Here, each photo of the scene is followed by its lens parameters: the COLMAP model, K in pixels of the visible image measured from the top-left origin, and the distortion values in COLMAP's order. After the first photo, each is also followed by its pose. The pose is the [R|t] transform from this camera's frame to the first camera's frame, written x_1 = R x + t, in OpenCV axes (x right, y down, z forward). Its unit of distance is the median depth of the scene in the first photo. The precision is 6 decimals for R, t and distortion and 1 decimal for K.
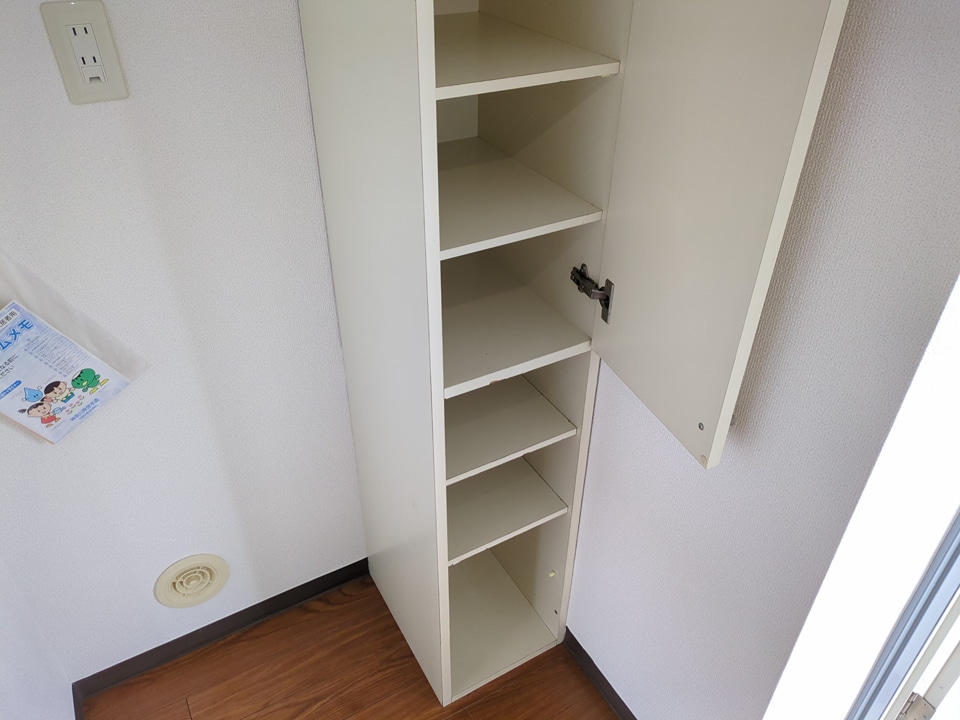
lens RADIAL K [[721.0, 0, 479.9], [0, 721.0, 362.8], [0, 0, 1]] dist [0.029943, -0.020324]
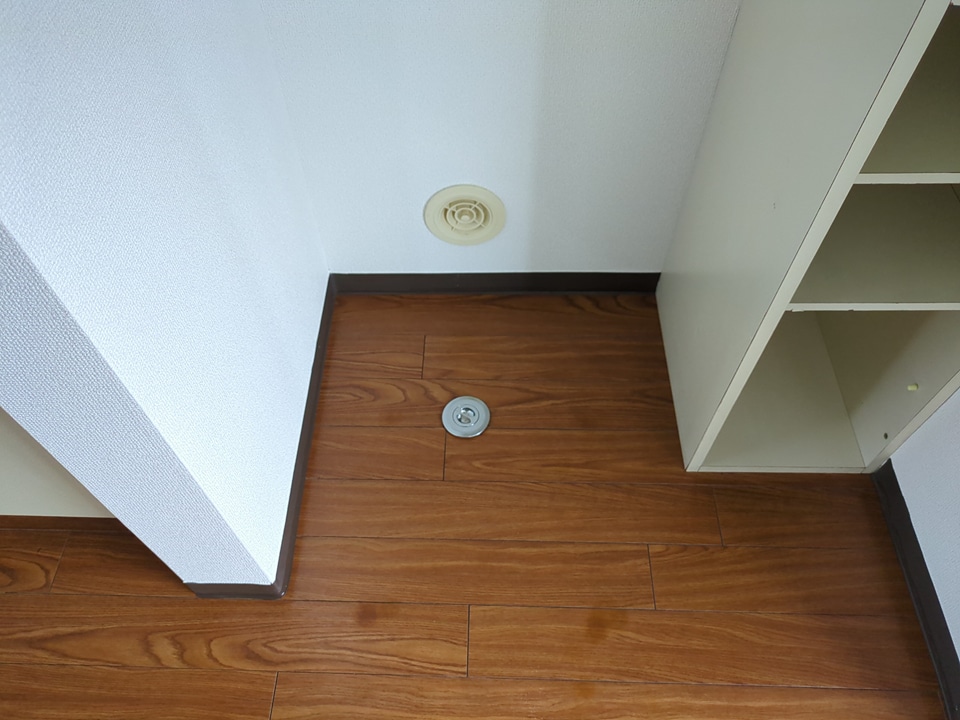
lens RADIAL K [[721.0, 0, 481.2], [0, 721.0, 359.9], [0, 0, 1]] dist [0.029943, -0.020324]
pose [[0.860849, 0.411289, -0.299635, -0.054032], [-0.285570, 0.877839, 0.384509, 0.115487], [0.421176, -0.245438, 0.873139, 0.220506]]
